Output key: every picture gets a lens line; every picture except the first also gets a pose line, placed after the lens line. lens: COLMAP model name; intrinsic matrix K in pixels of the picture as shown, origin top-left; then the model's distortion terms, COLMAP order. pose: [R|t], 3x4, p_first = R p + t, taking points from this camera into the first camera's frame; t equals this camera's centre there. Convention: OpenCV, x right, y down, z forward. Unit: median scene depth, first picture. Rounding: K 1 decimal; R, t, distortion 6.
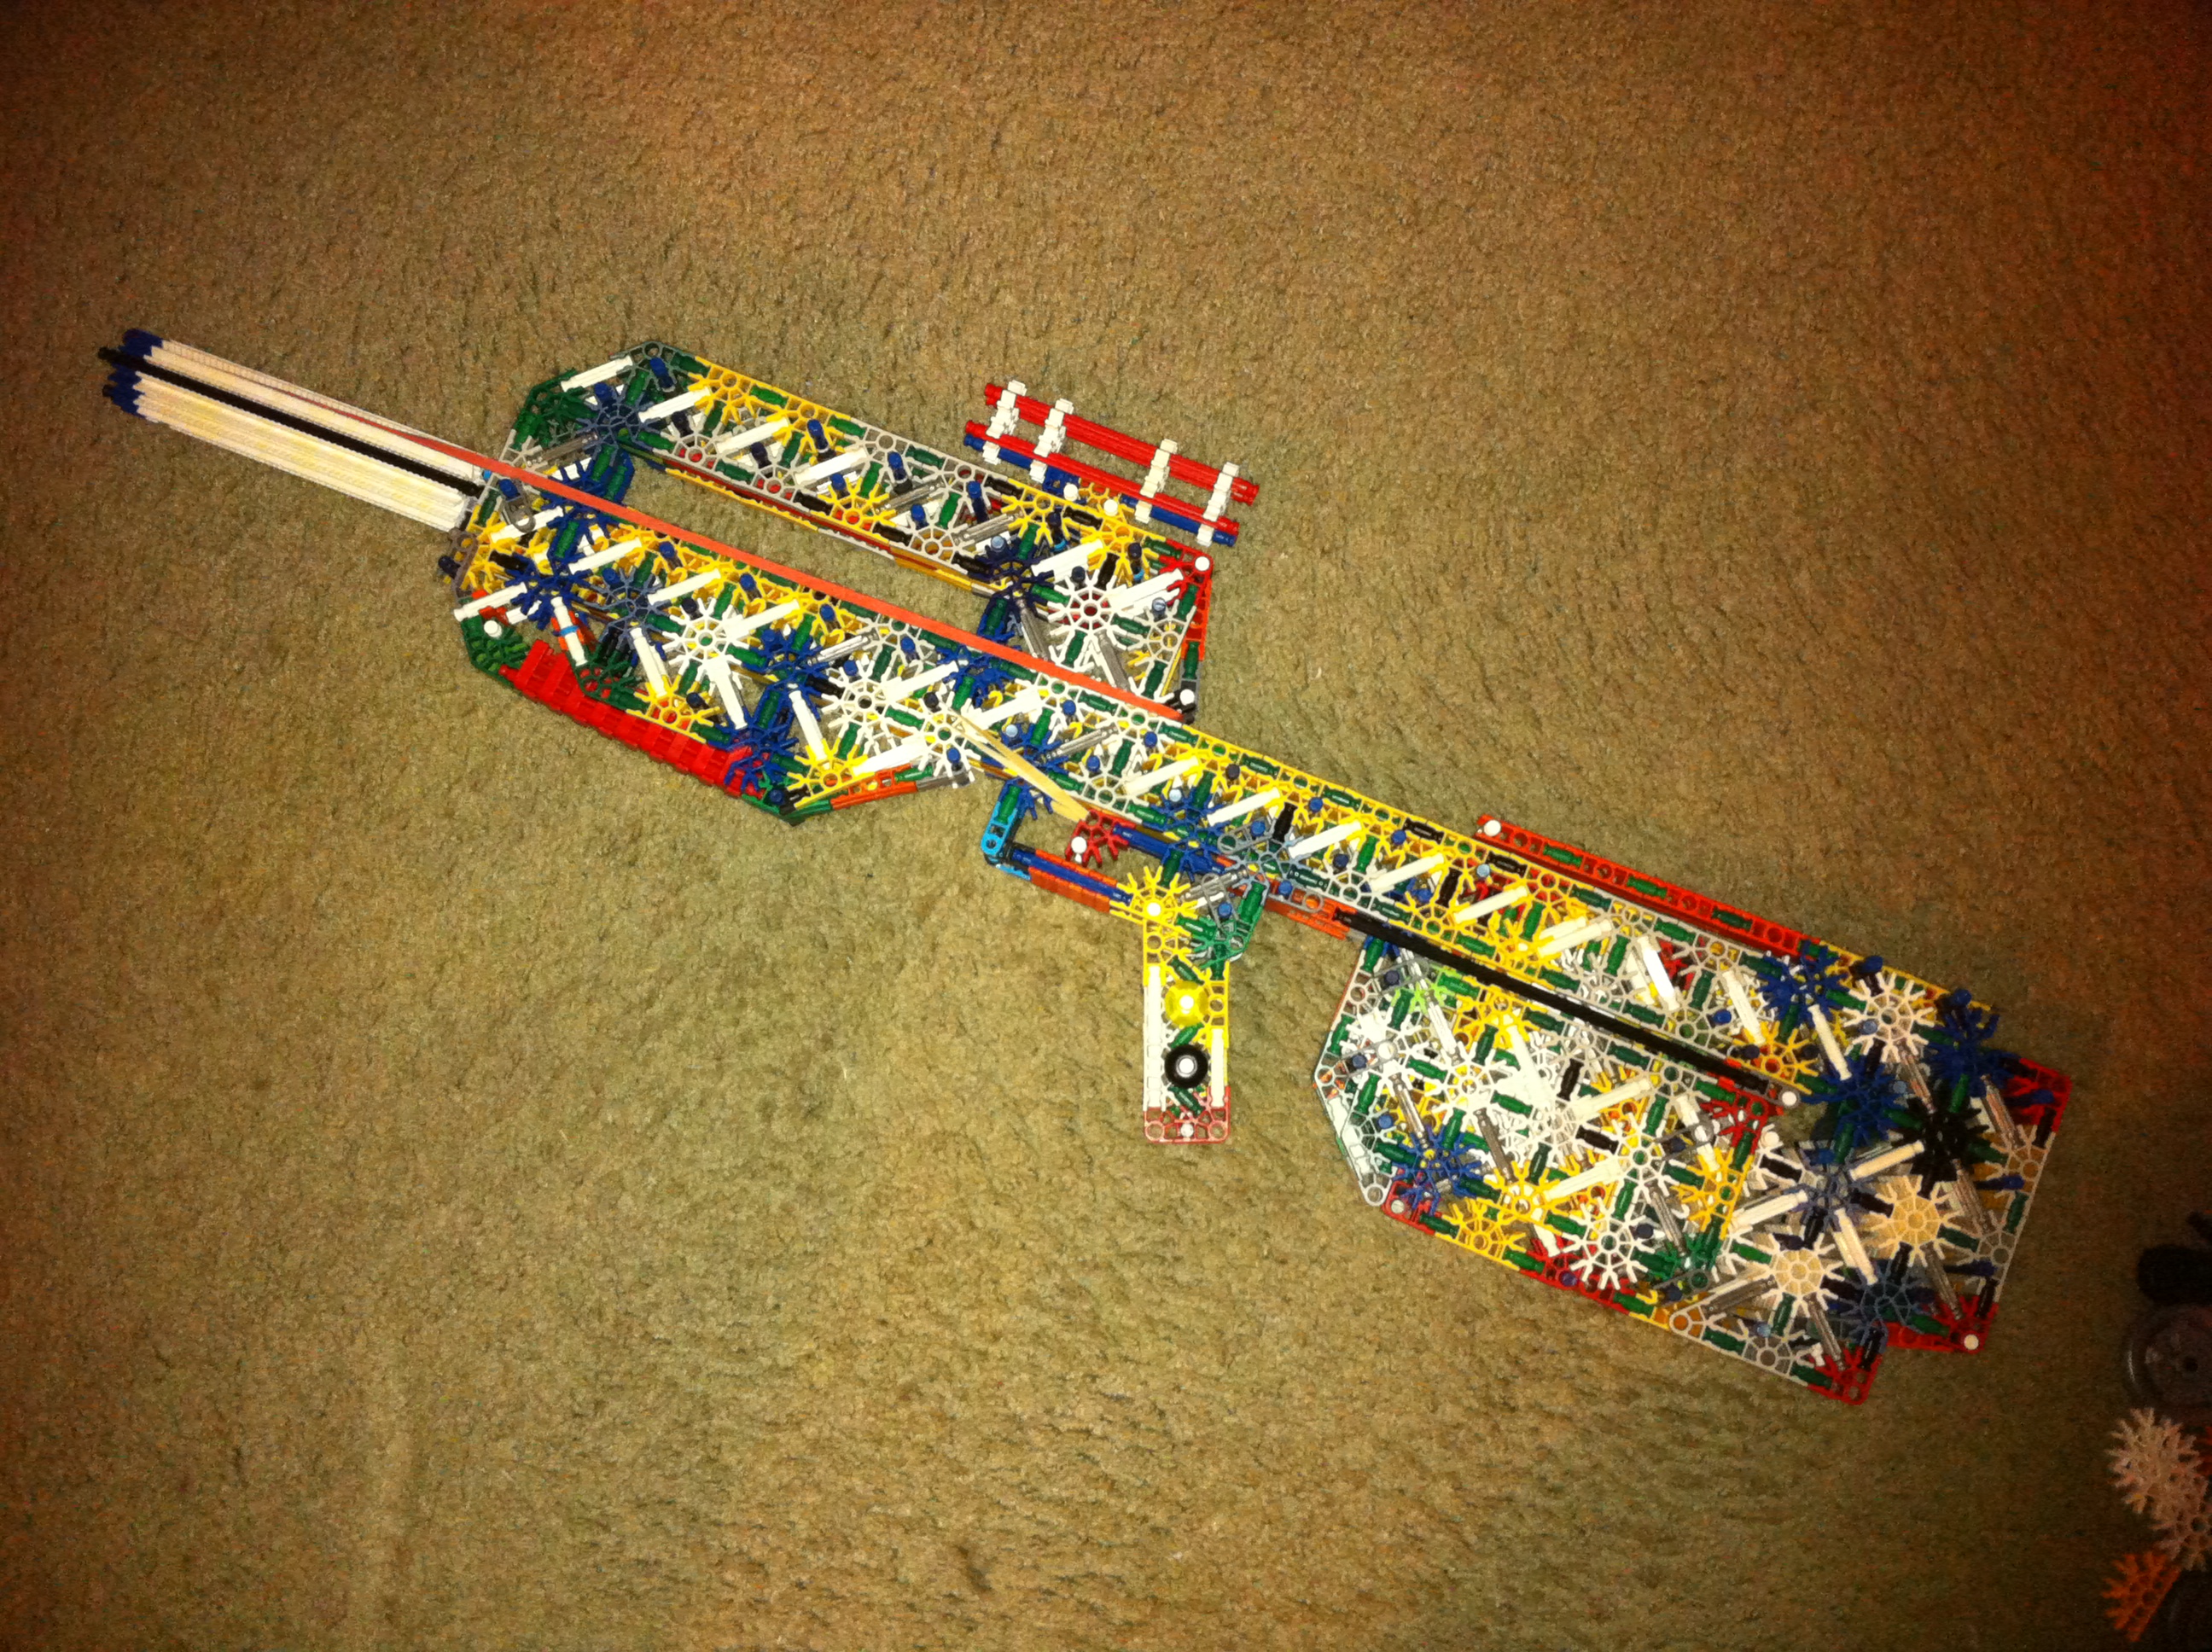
lens RADIAL K [[2114.3, 0, 1095.5], [0, 2114.3, 811.9], [0, 0, 1]] dist [0.068422, -0.265026]
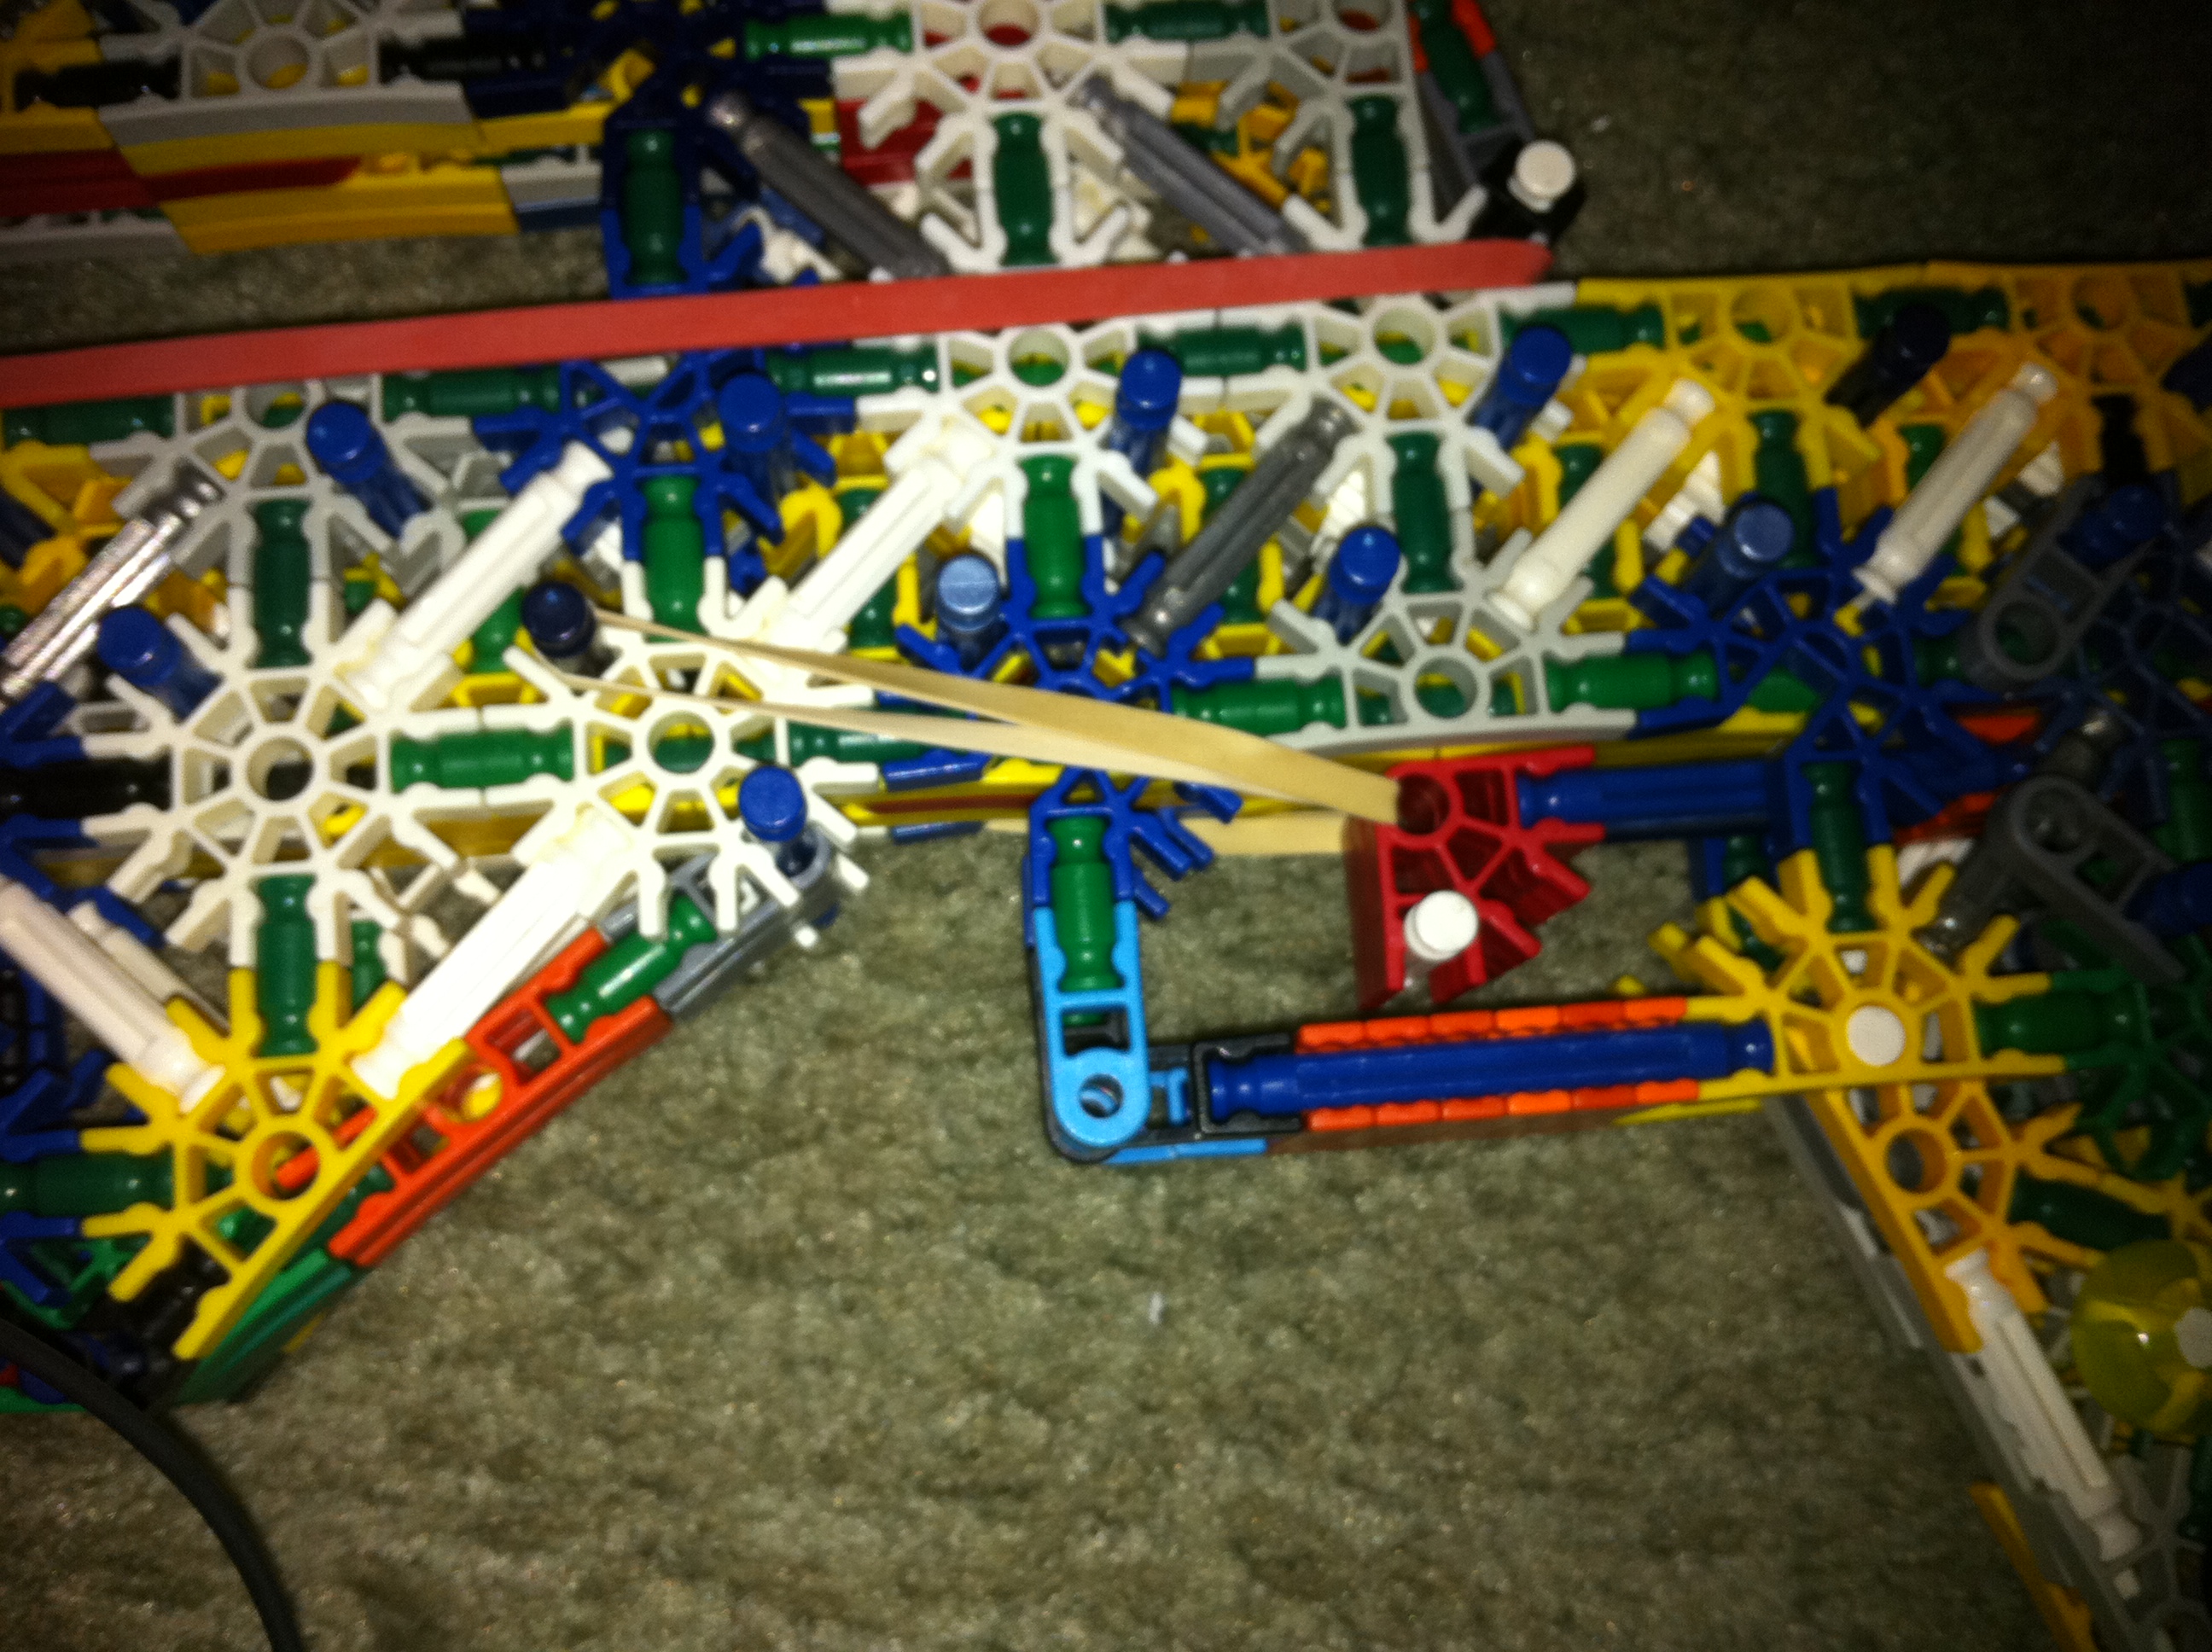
lens RADIAL K [[2114.3, 0, 1104.7], [0, 2114.3, 826.3], [0, 0, 1]] dist [0.068422, -0.265026]
pose [[0.888385, -0.432006, 0.155383, -0.069527], [0.430411, 0.901484, 0.045536, -0.019852], [-0.159748, 0.026425, 0.986804, 0.765581]]
